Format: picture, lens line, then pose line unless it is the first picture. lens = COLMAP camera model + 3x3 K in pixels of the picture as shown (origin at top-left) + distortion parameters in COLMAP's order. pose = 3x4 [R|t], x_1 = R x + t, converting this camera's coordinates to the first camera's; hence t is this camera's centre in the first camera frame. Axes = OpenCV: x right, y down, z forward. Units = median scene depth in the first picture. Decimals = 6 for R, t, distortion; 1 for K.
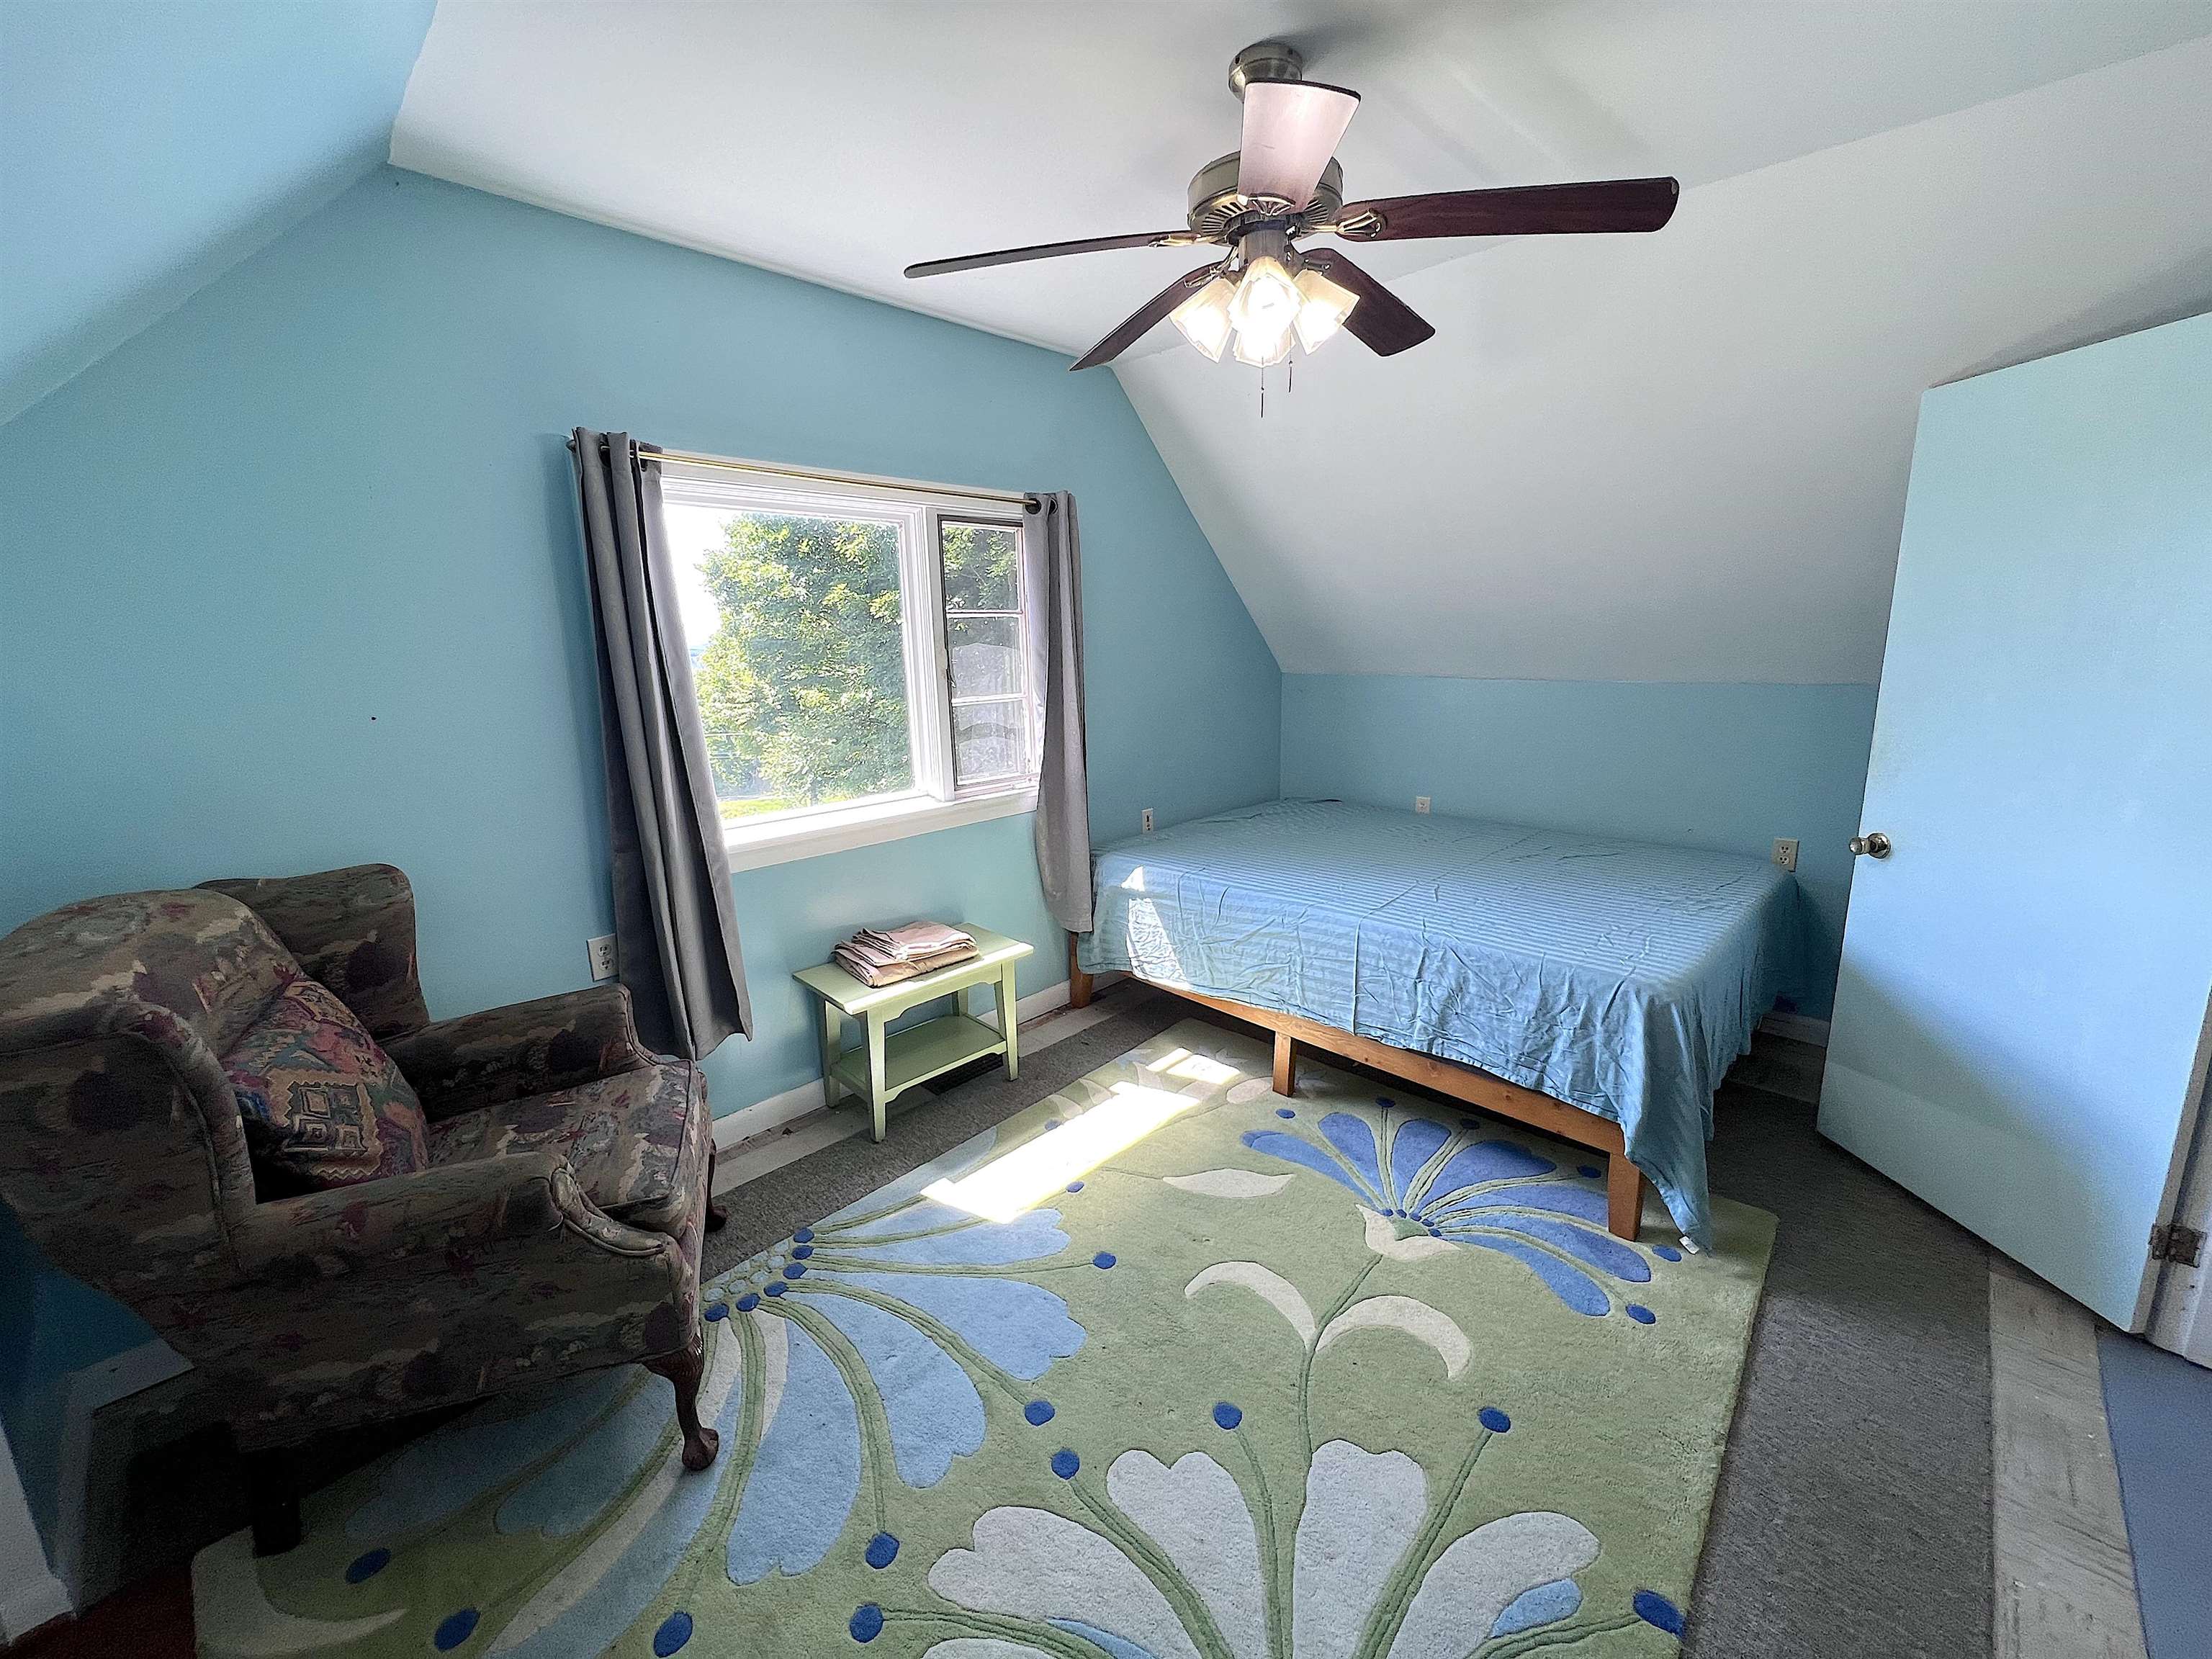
lens RADIAL K [[889.8, 0, 1103.7], [0, 889.8, 816.9], [0, 0, 1]] dist [0.000387, 0.000418]
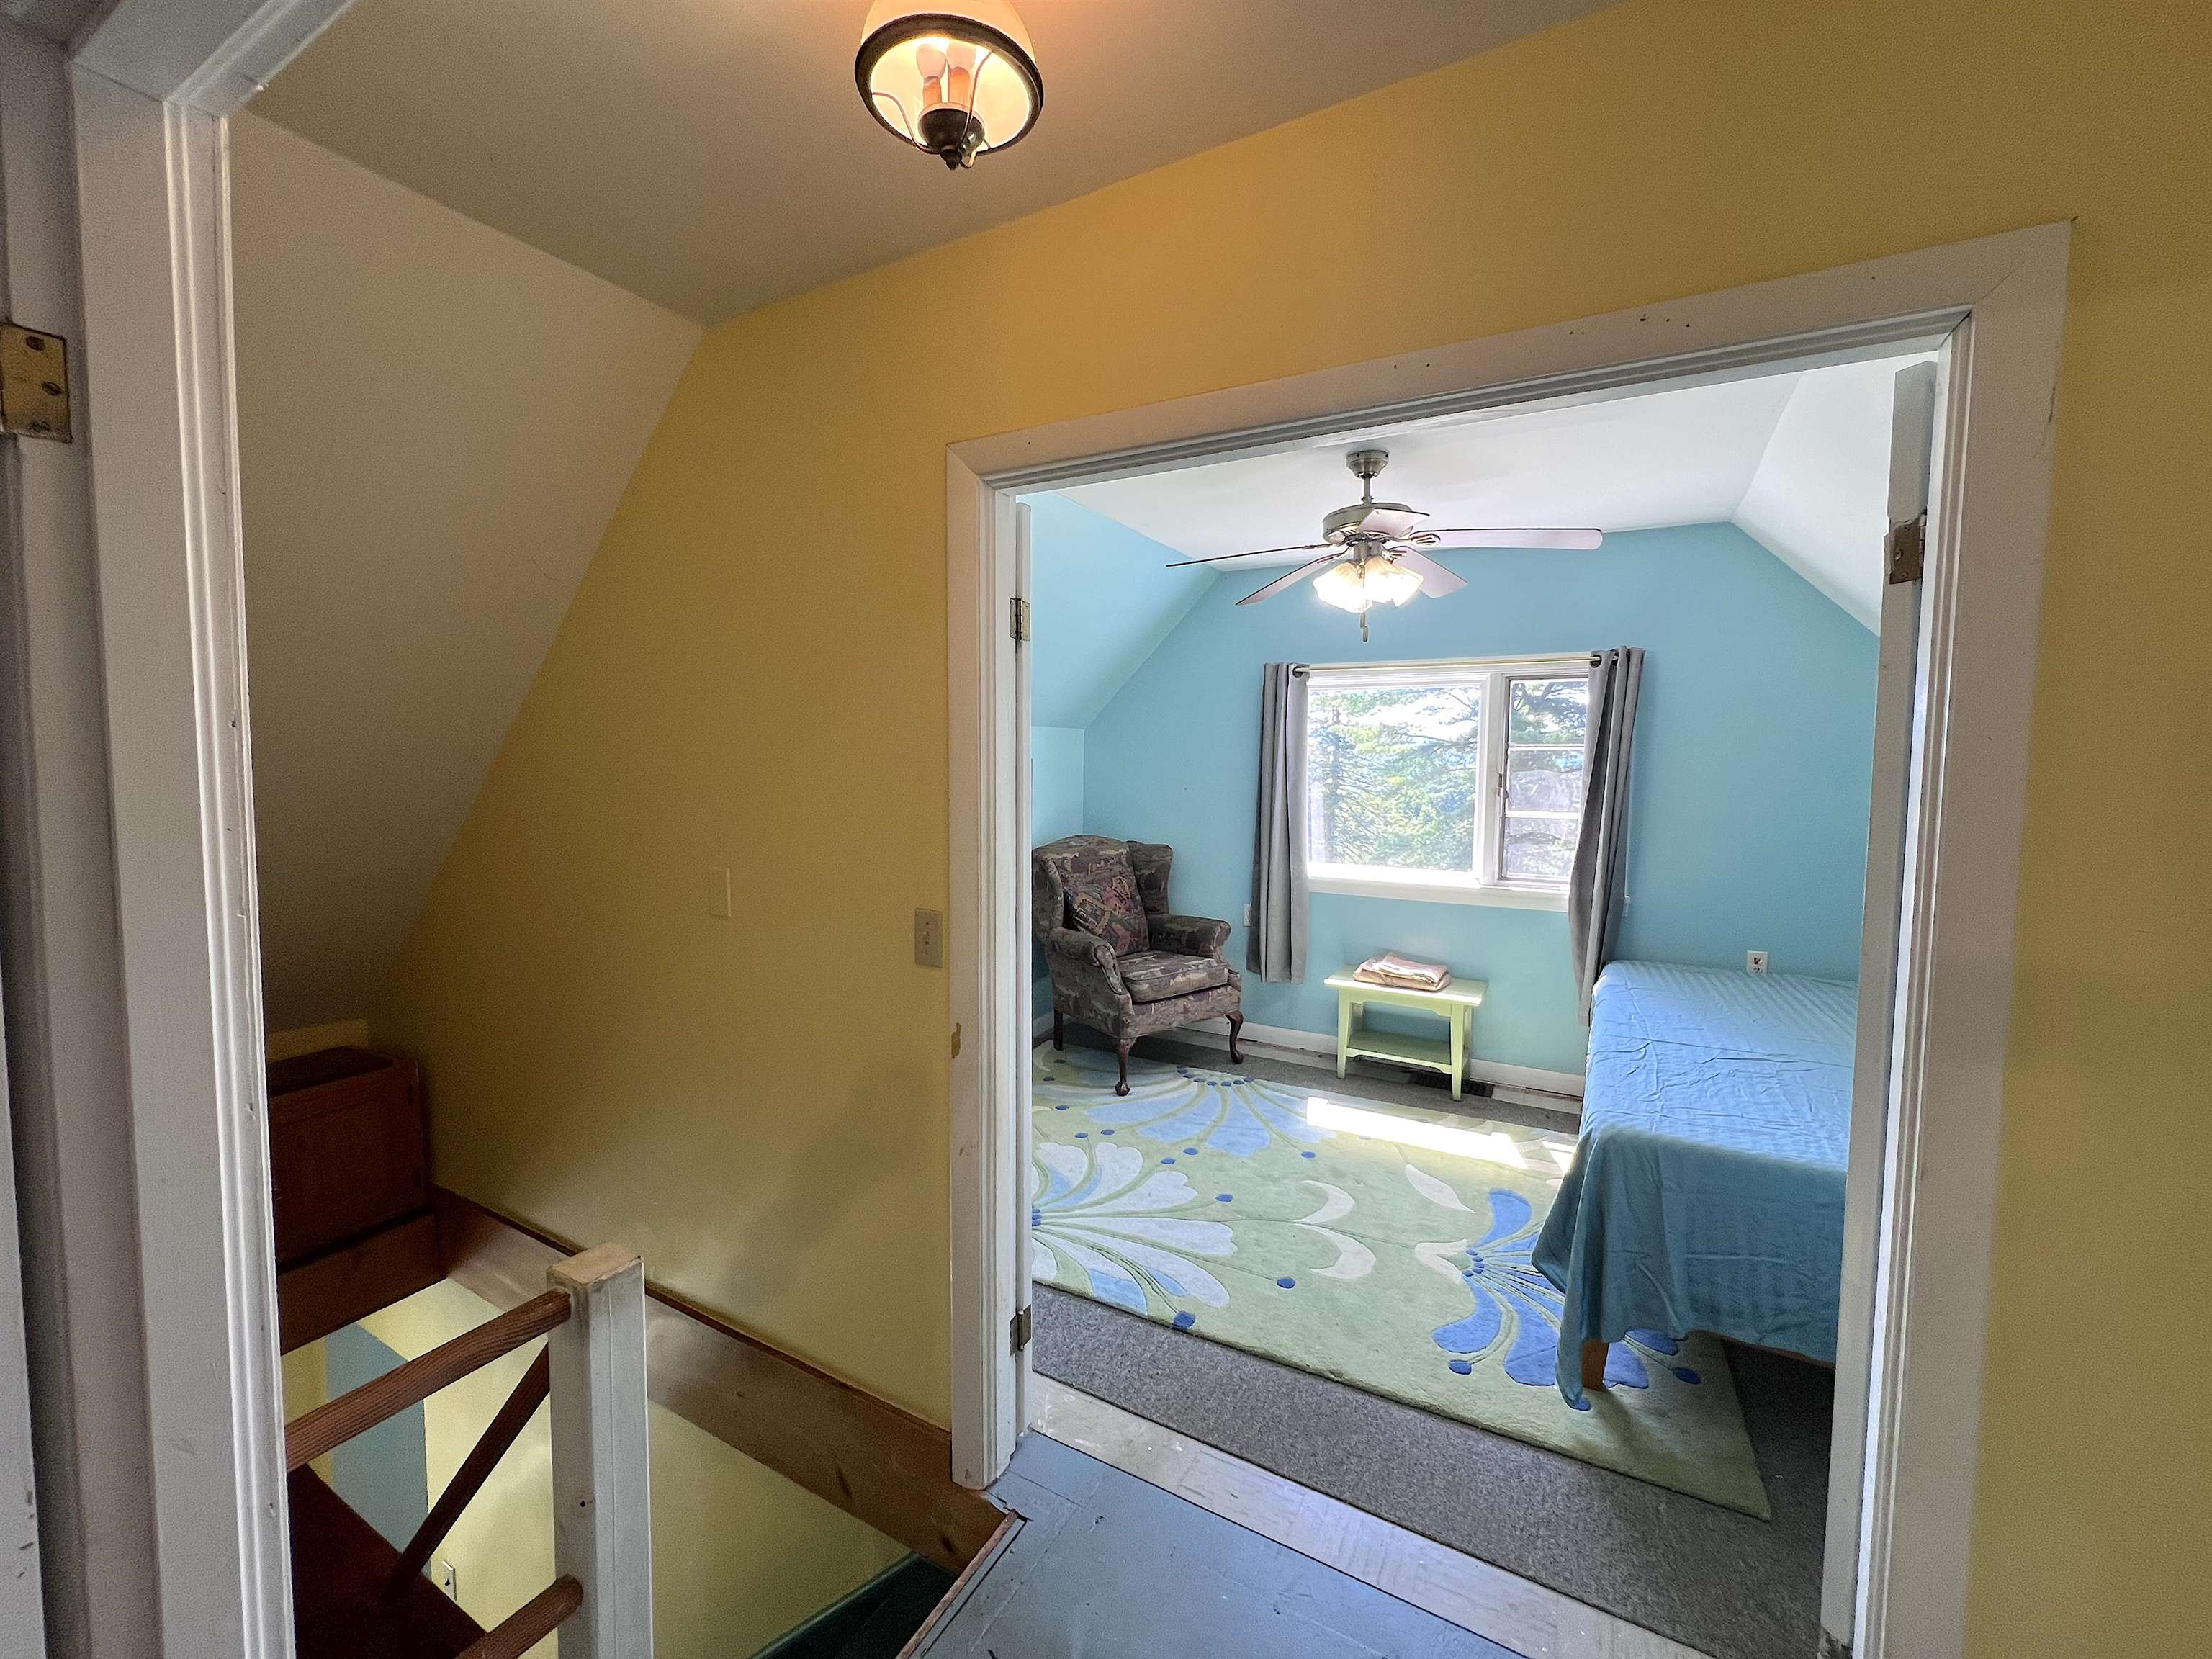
lens RADIAL K [[889.8, 0, 1103.7], [0, 889.8, 816.9], [0, 0, 1]] dist [0.000387, 0.000418]
pose [[0.260564, 0.089958, -0.961256, 1.338396], [-0.208338, 0.977430, 0.034998, -0.065504], [0.942710, 0.191147, 0.273425, 0.108292]]
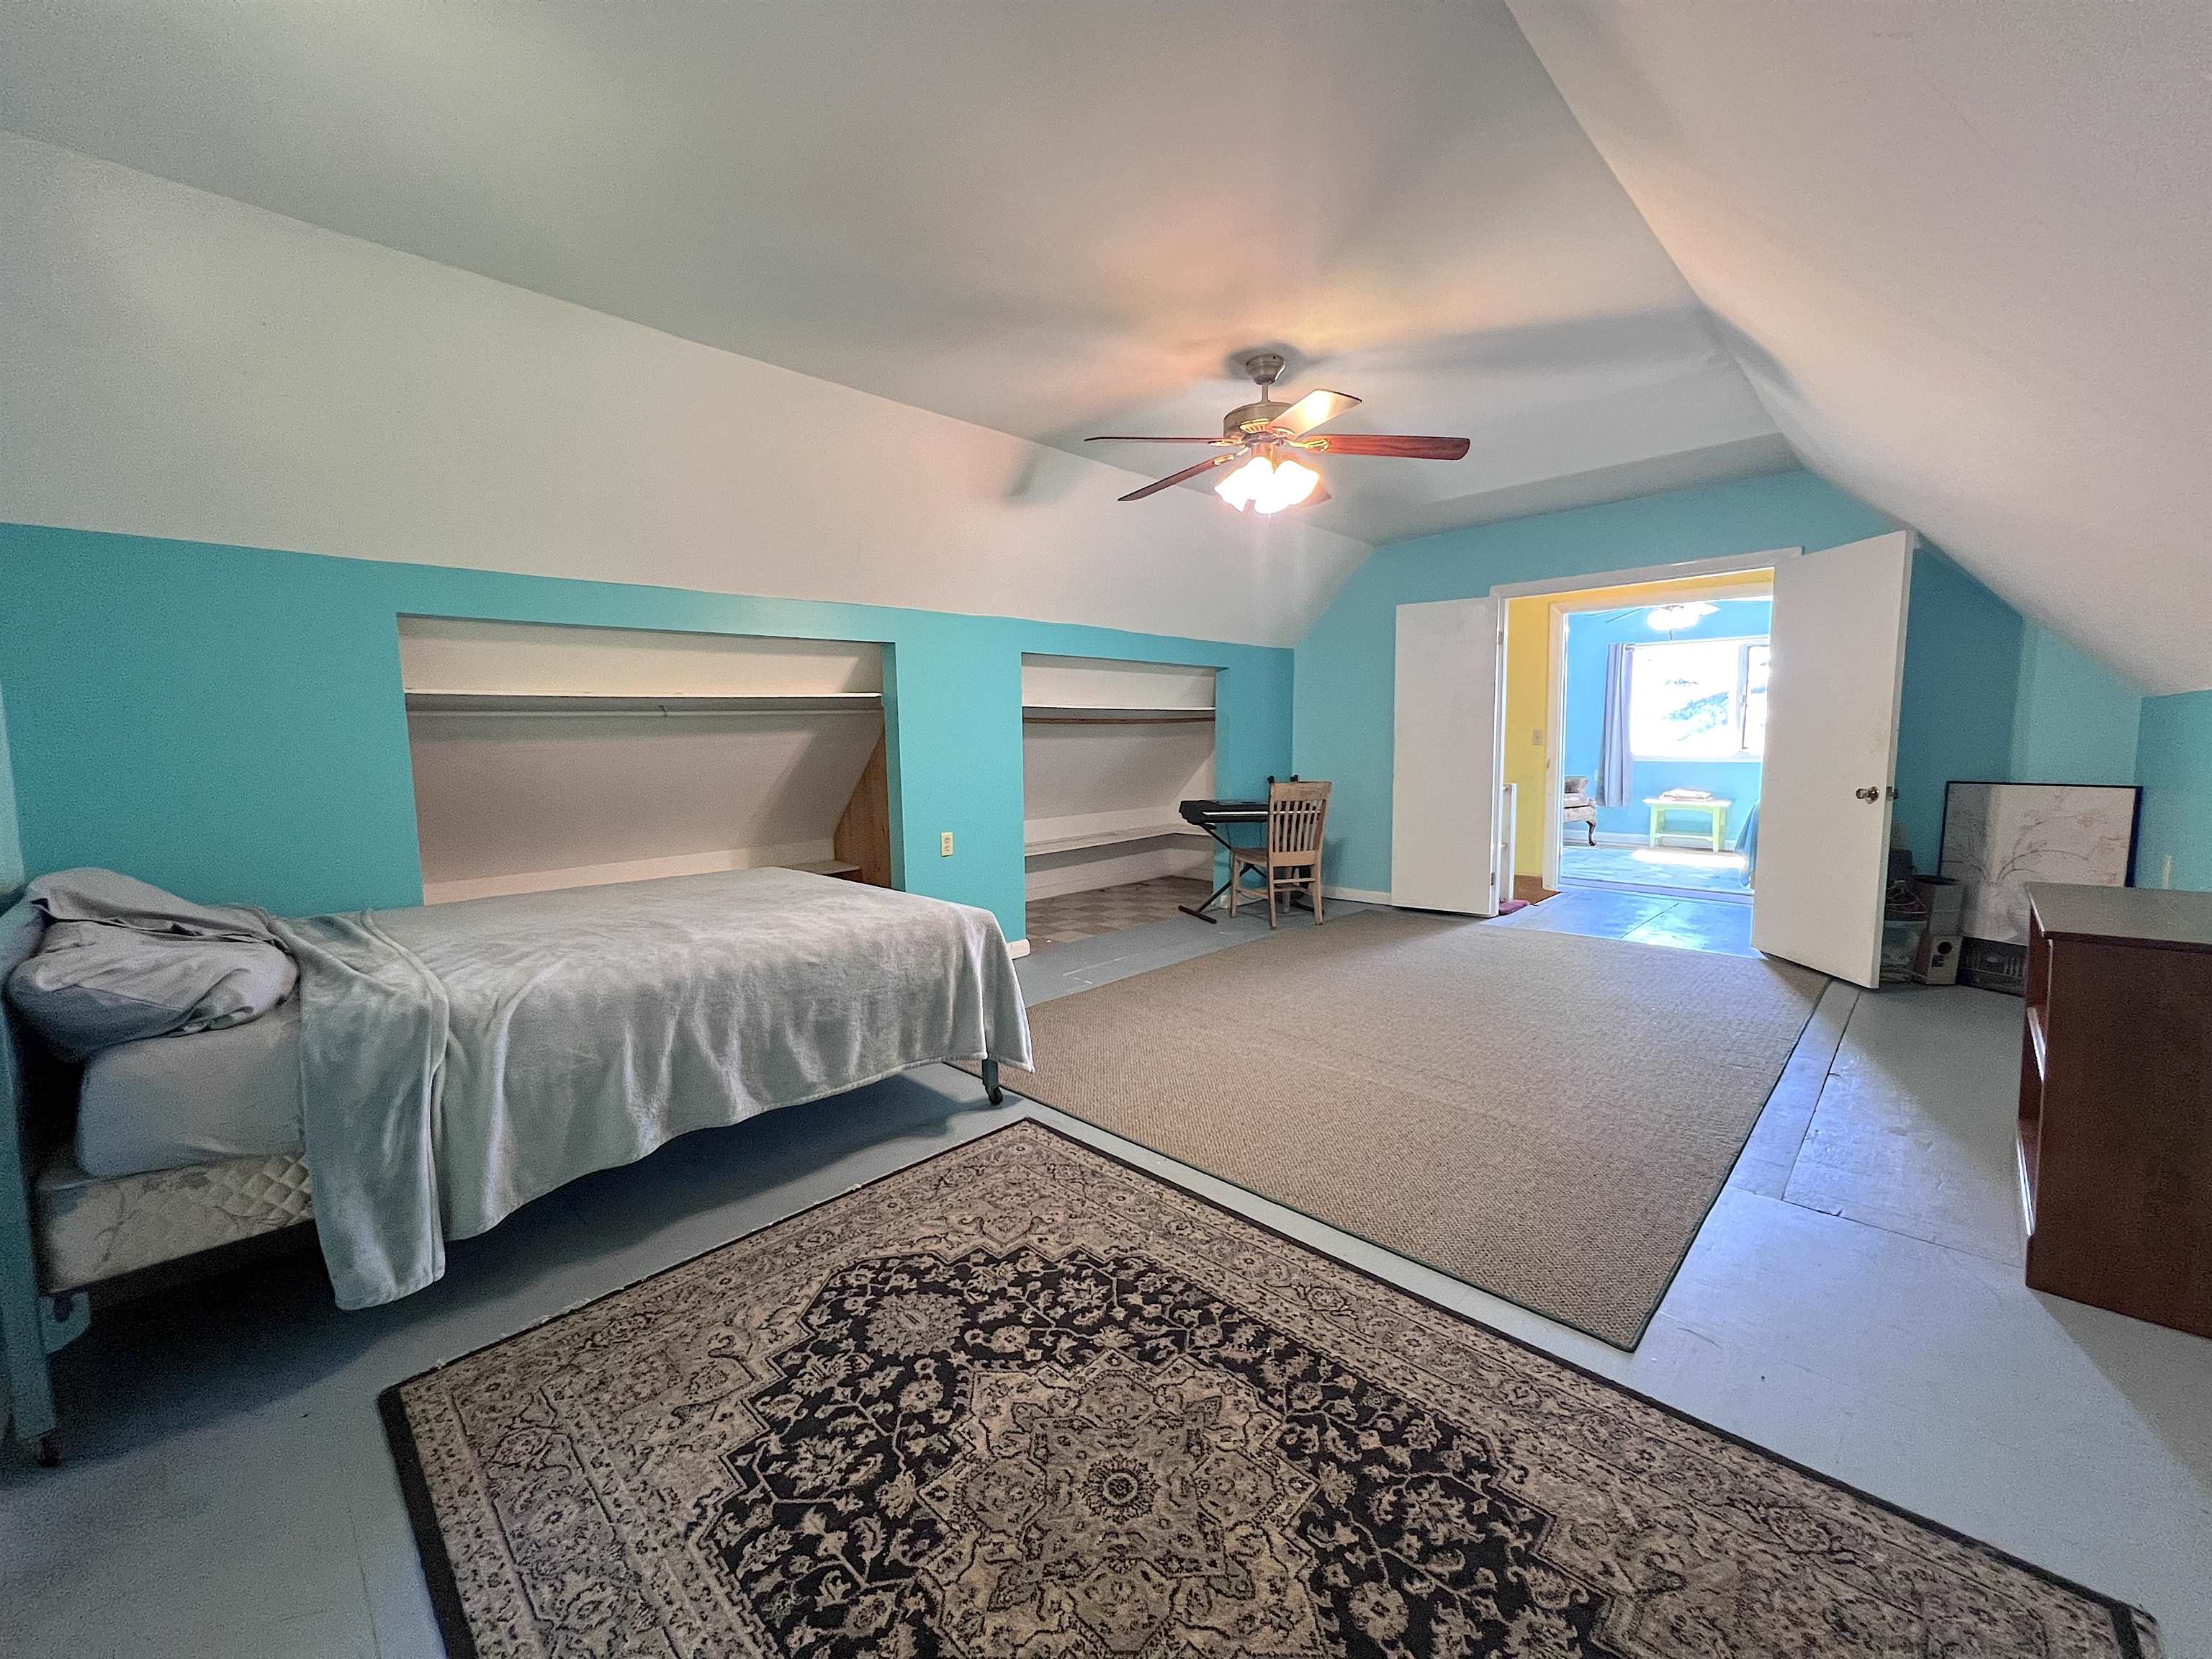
lens RADIAL K [[881.9, 0, 1101.6], [0, 881.9, 821.1], [0, 0, 1]] dist [-0.001342, 0.000021]
pose [[0.000201, 0.122767, -0.992436, 3.460946], [-0.174004, 0.977300, 0.120859, 0.272036], [0.984745, 0.172663, 0.021558, -1.236327]]
